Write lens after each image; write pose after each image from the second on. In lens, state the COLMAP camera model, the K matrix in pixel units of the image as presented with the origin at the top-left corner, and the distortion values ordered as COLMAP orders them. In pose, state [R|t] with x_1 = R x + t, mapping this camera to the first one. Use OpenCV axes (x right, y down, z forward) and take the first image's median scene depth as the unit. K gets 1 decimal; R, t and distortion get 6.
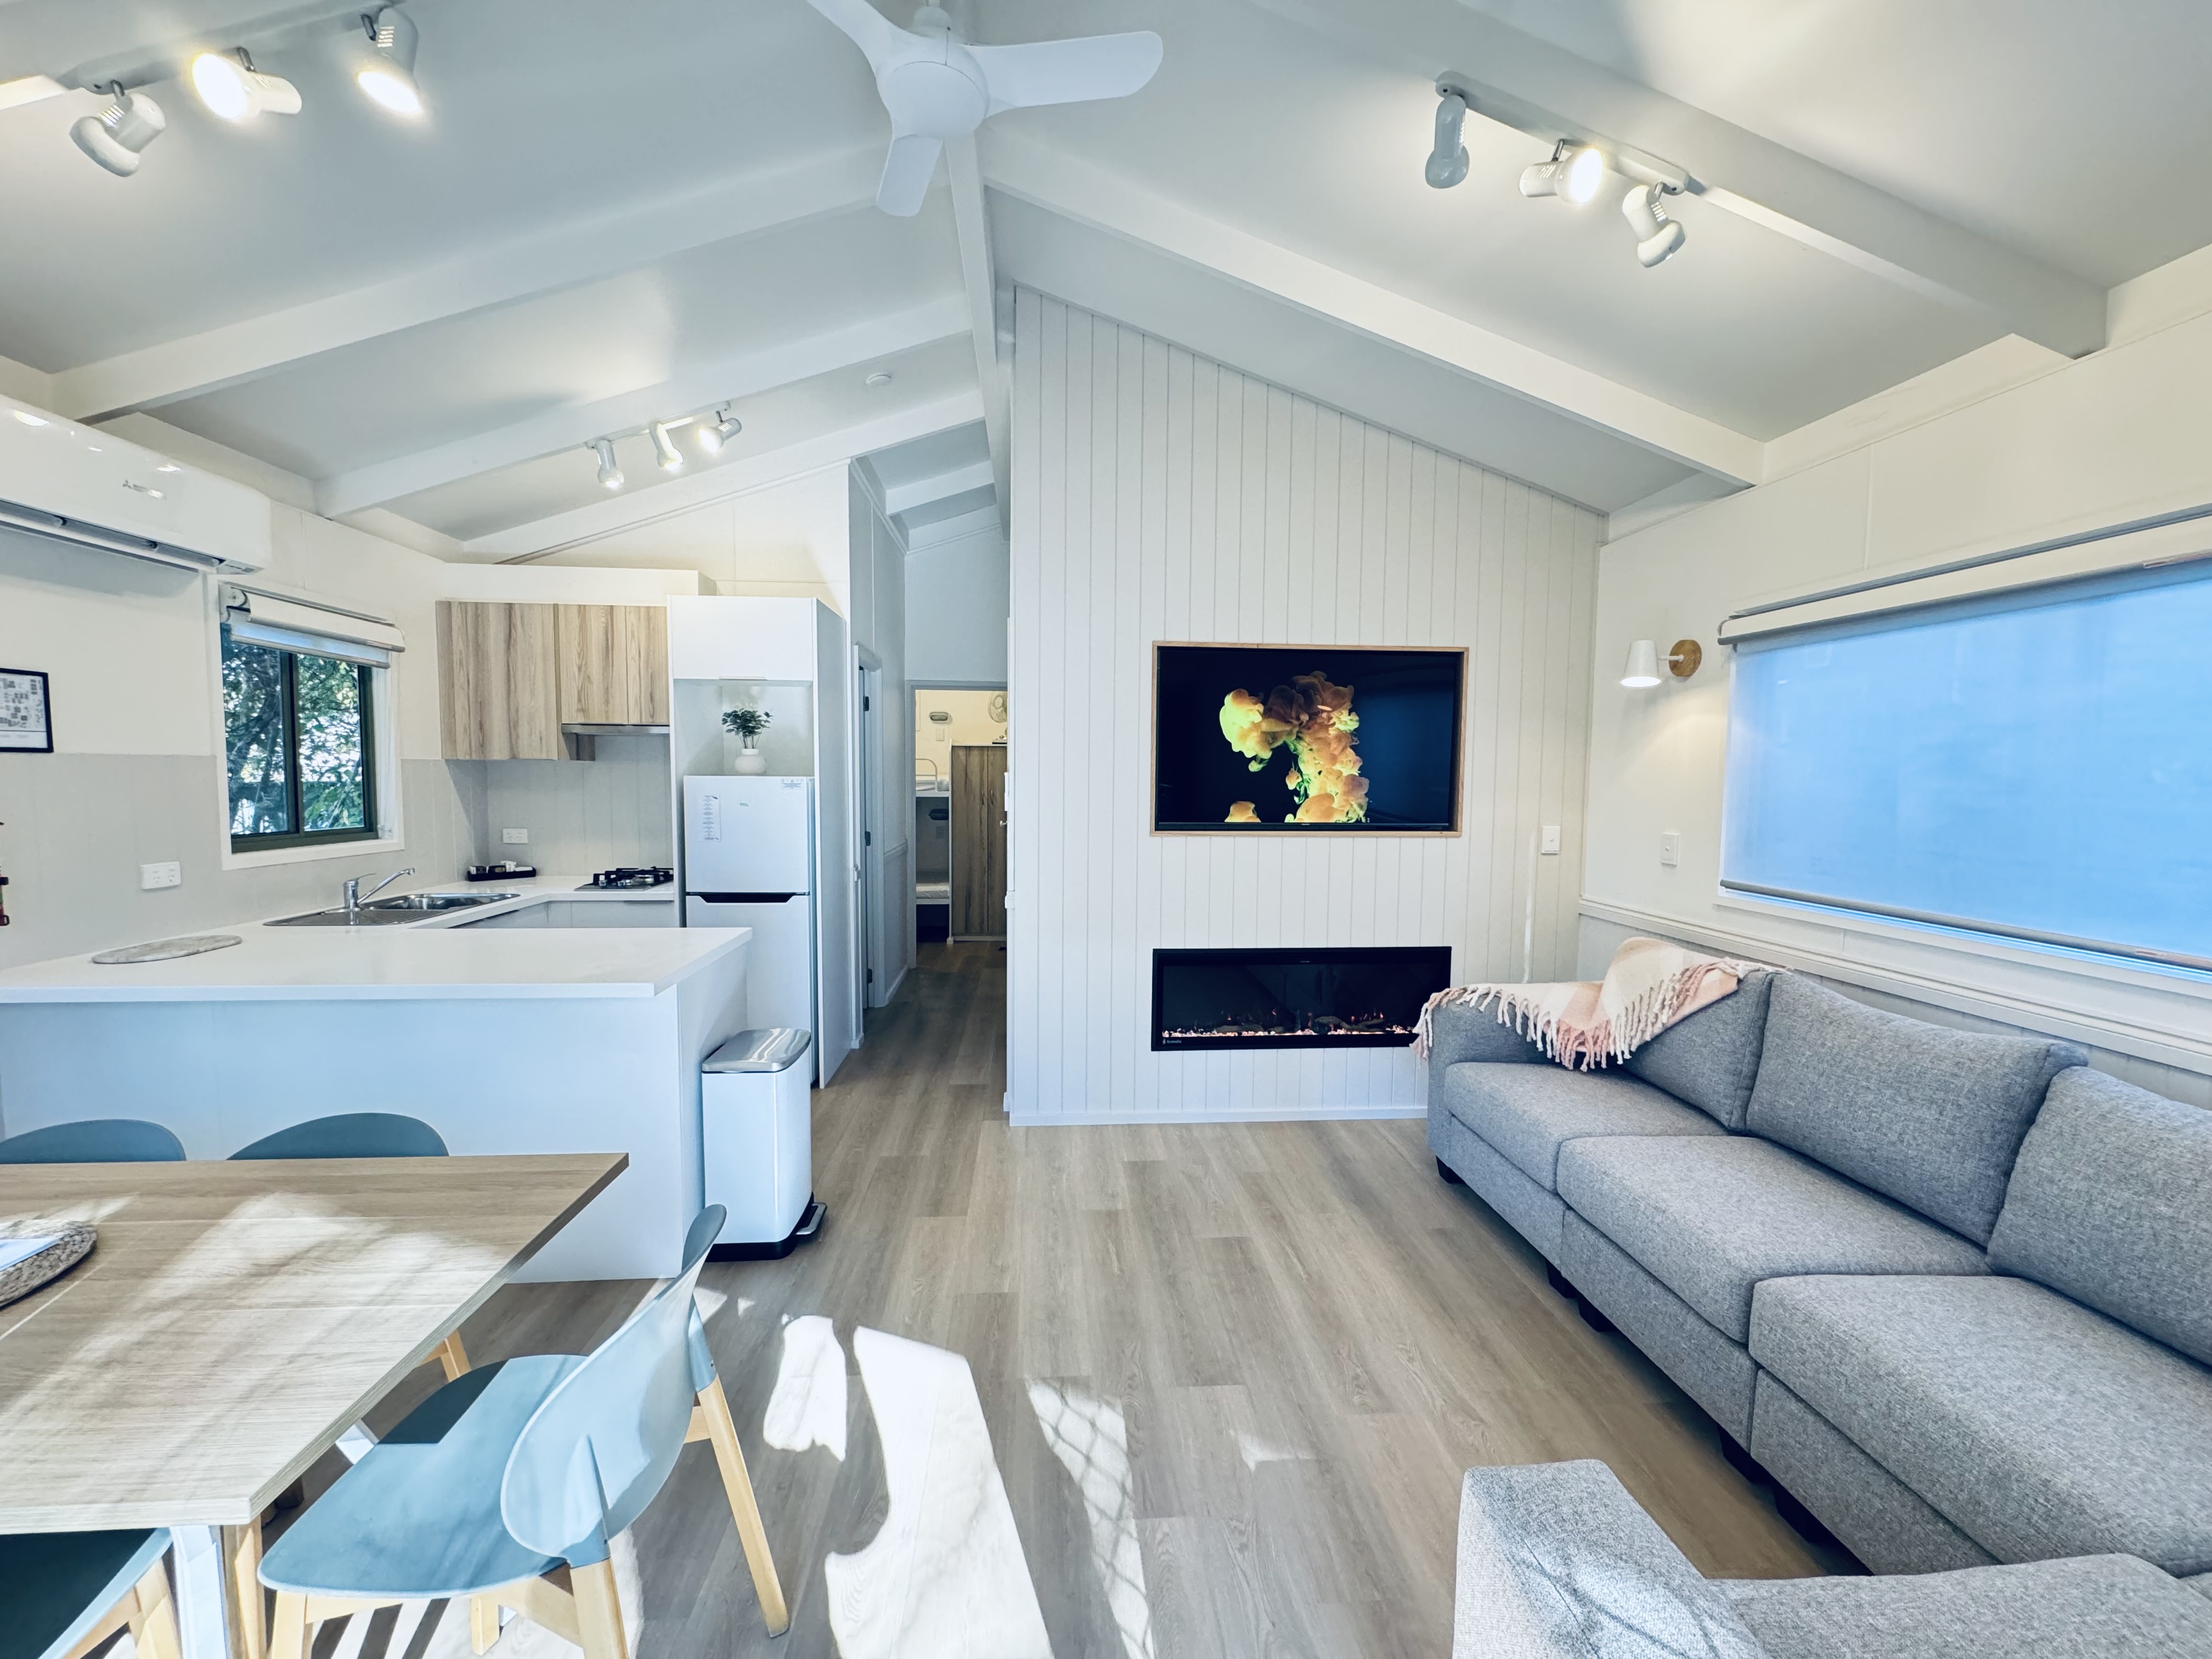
lens RADIAL K [[878.7, 0, 1099.0], [0, 878.7, 823.5], [0, 0, 1]] dist [-0.008782, 0.000815]
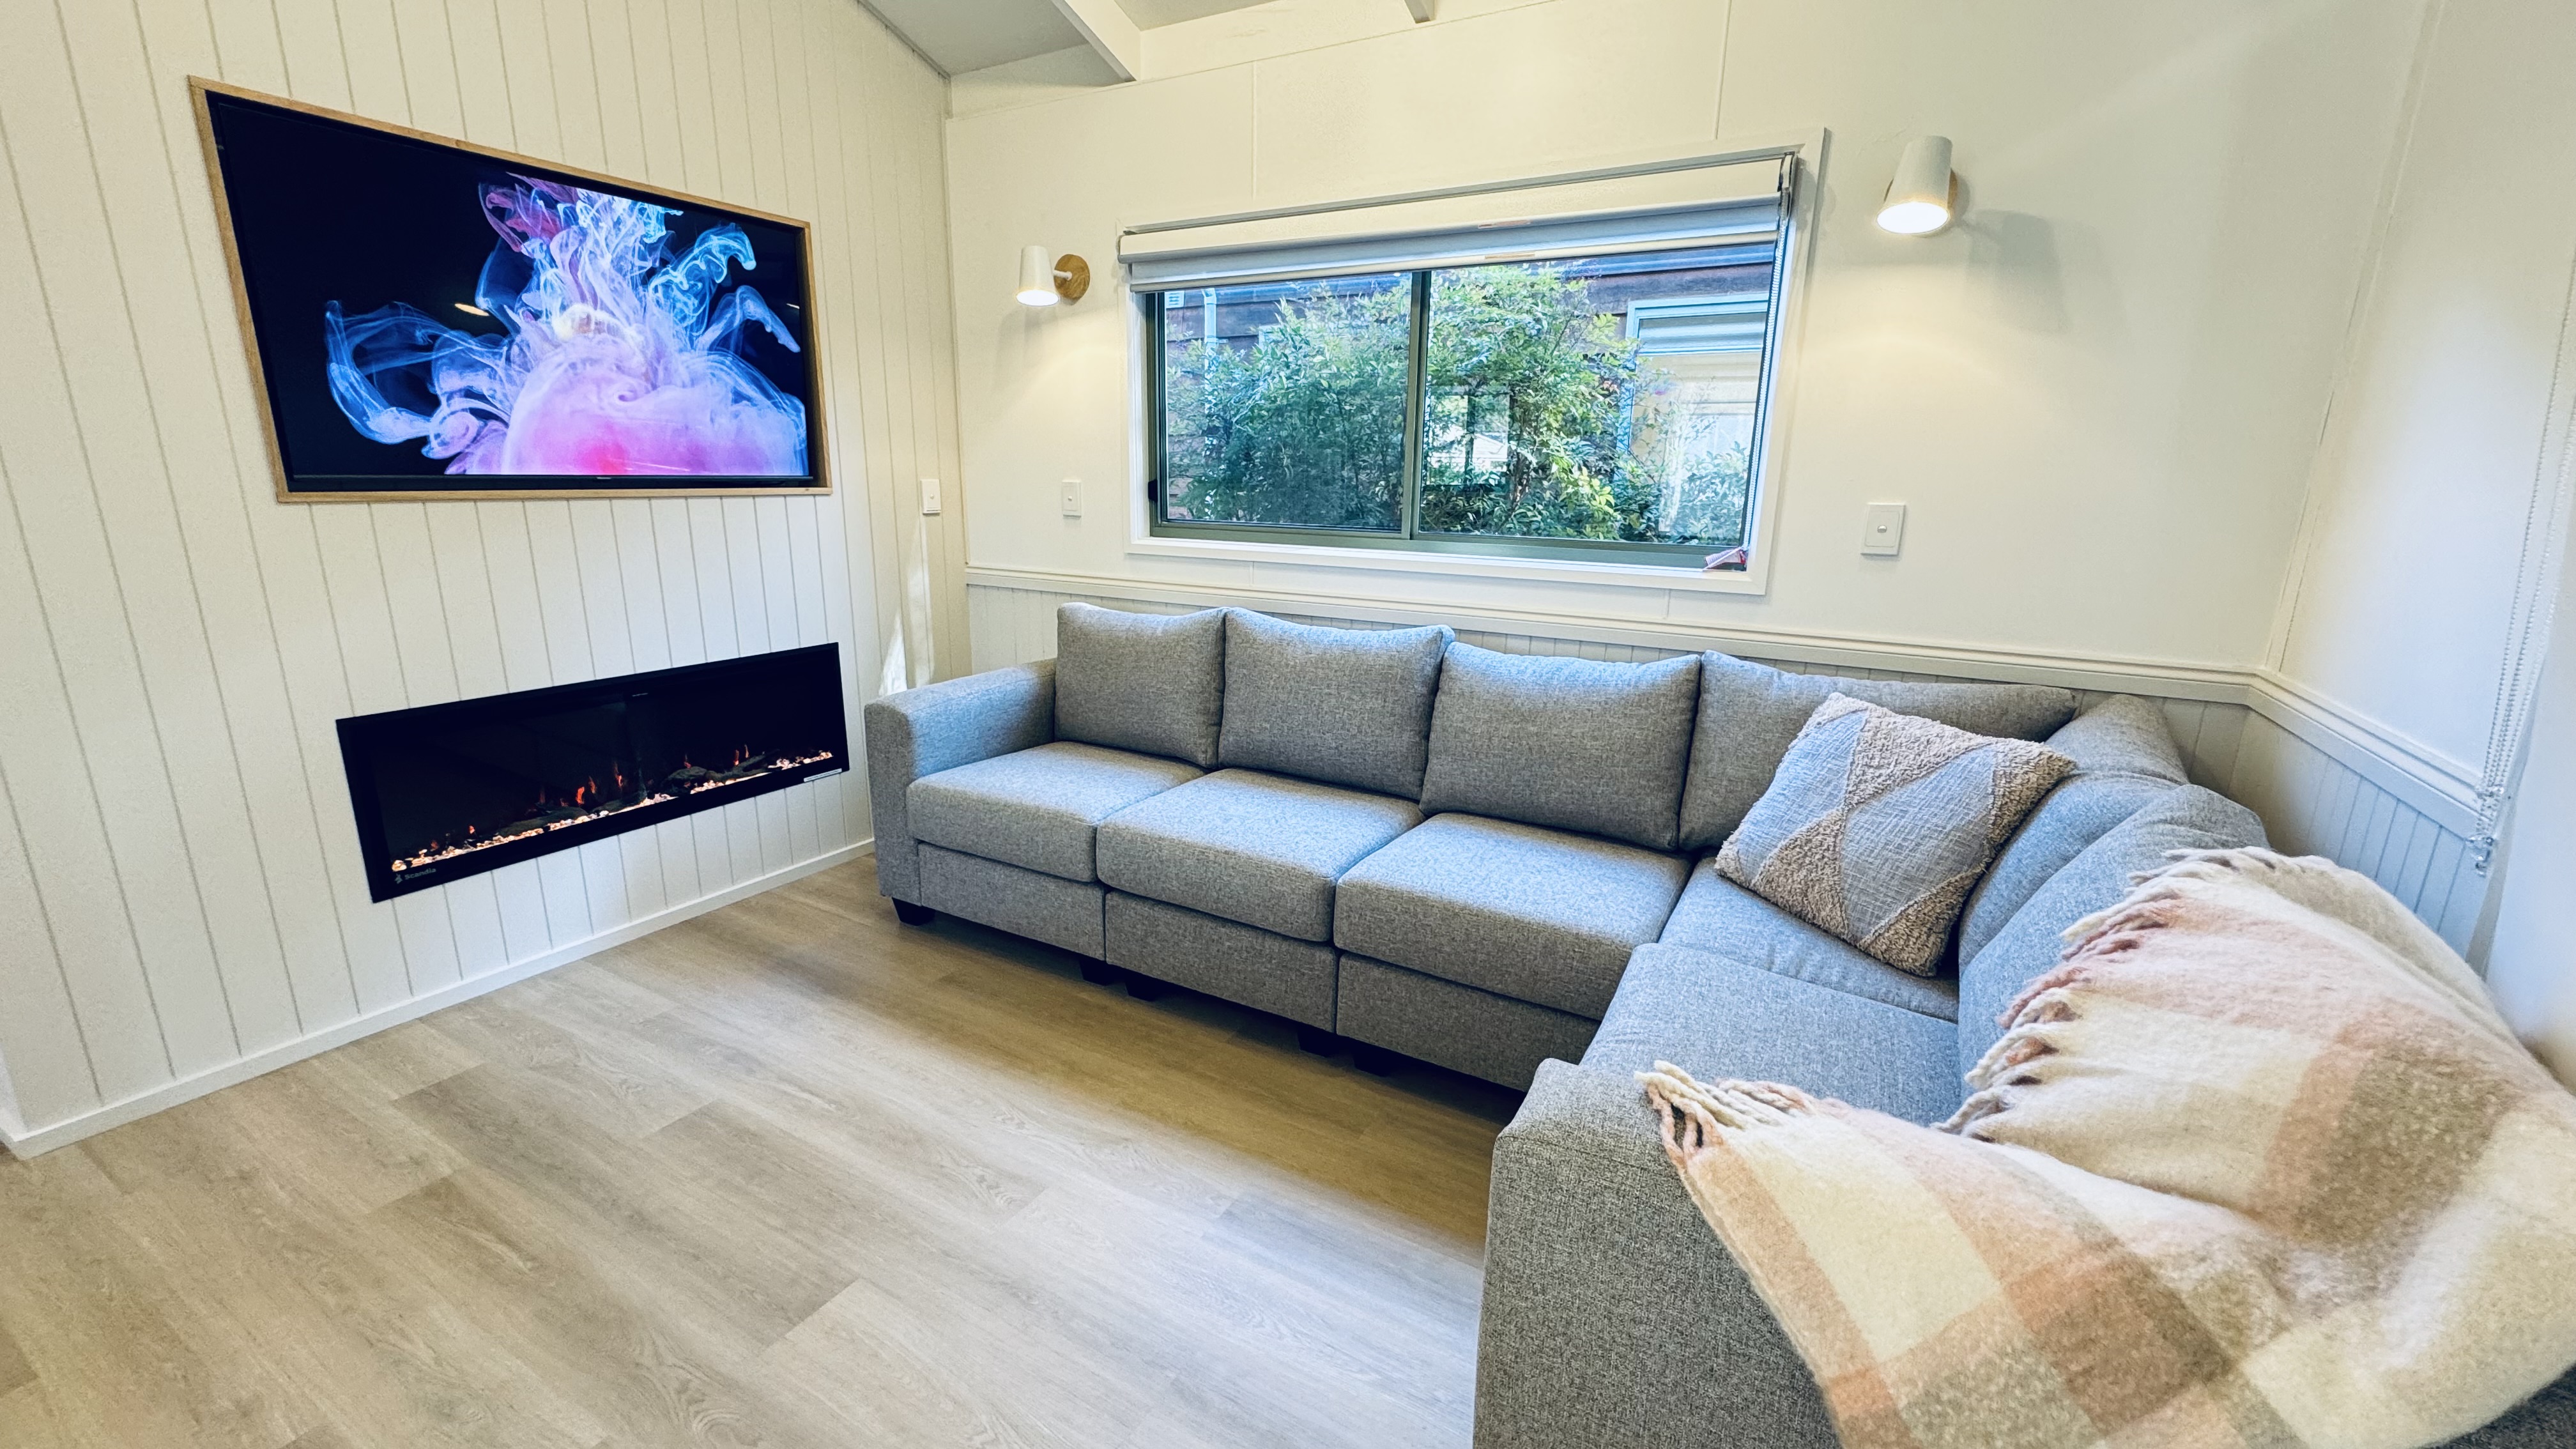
lens RADIAL K [[1034.2, 0, 1288.0], [0, 1034.2, 722.4], [0, 0, 1]] dist [-0.002326, 0.000306]
pose [[0.554644, -0.196467, 0.808561, -0.136059], [0.035436, 0.976421, 0.212947, 0.034737], [-0.831333, -0.089457, 0.548528, 0.197826]]
